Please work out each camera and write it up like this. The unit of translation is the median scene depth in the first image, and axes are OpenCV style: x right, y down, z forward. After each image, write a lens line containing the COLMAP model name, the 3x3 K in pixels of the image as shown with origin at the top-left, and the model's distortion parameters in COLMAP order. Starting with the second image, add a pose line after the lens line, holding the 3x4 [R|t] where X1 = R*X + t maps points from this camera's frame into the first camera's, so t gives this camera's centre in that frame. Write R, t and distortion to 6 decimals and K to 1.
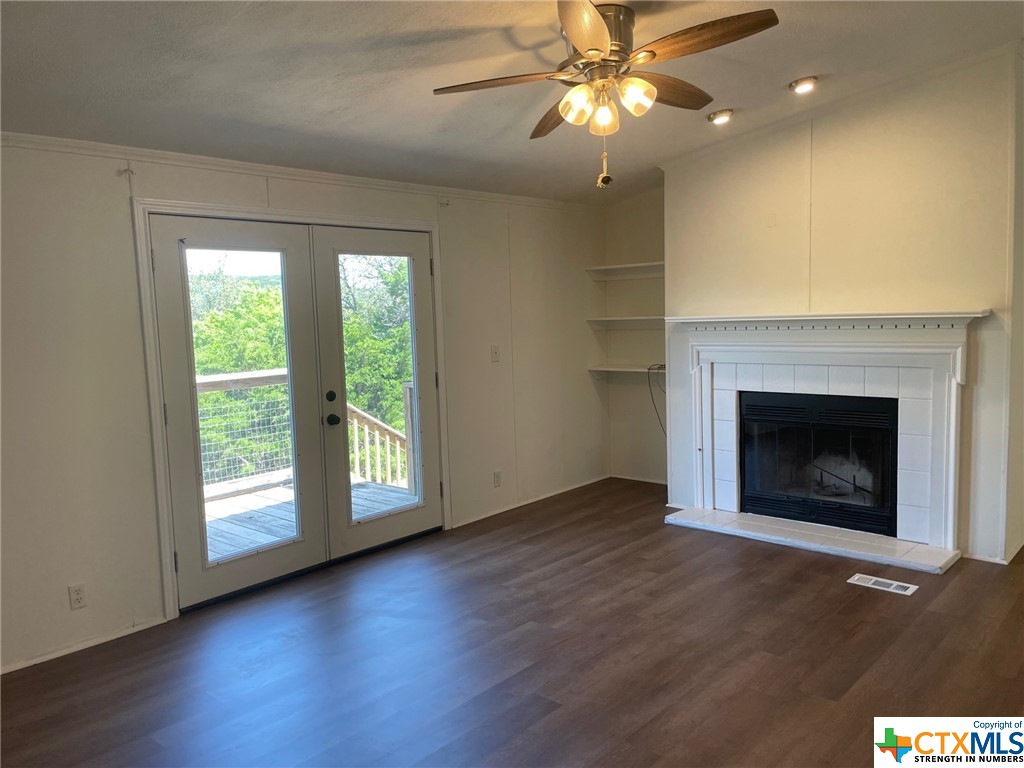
lens RADIAL K [[774.5, 0, 512.6], [0, 774.5, 386.0], [0, 0, 1]] dist [0.106416, -0.144051]
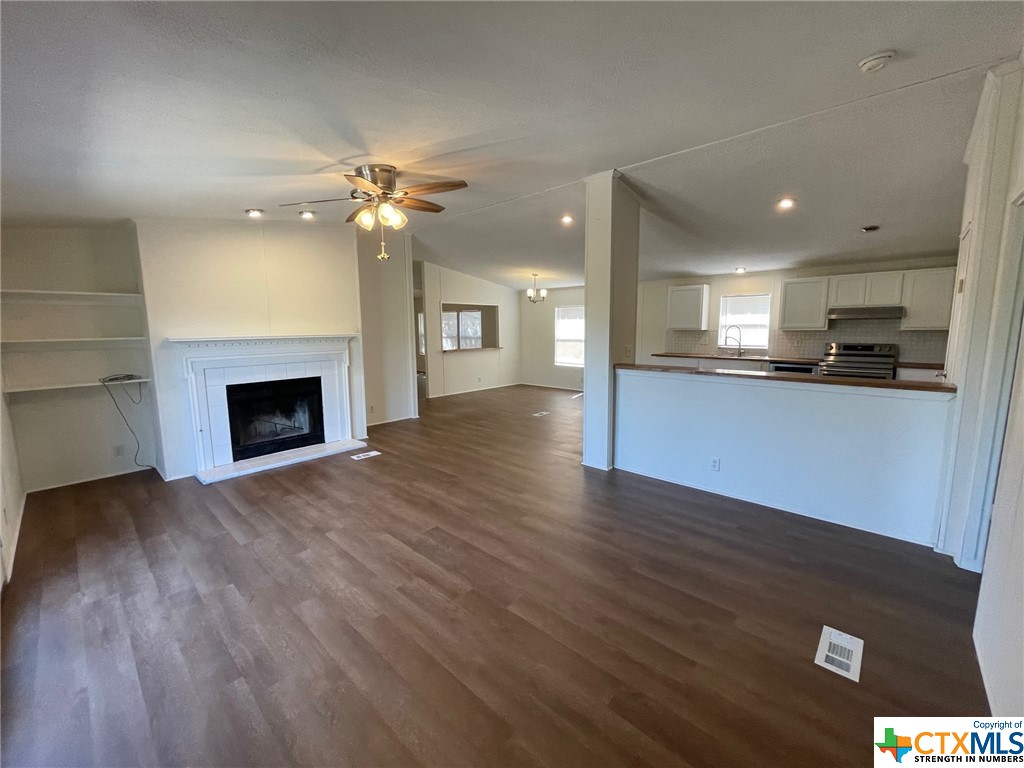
lens RADIAL K [[415.7, 0, 509.8], [0, 415.7, 382.5], [0, 0, 1]] dist [-0.000115, 0.000231]
pose [[0.008872, -0.103287, 0.994612, -0.624669], [0.106632, 0.989078, 0.101761, -0.027318], [-0.994259, 0.105154, 0.019788, 0.502872]]
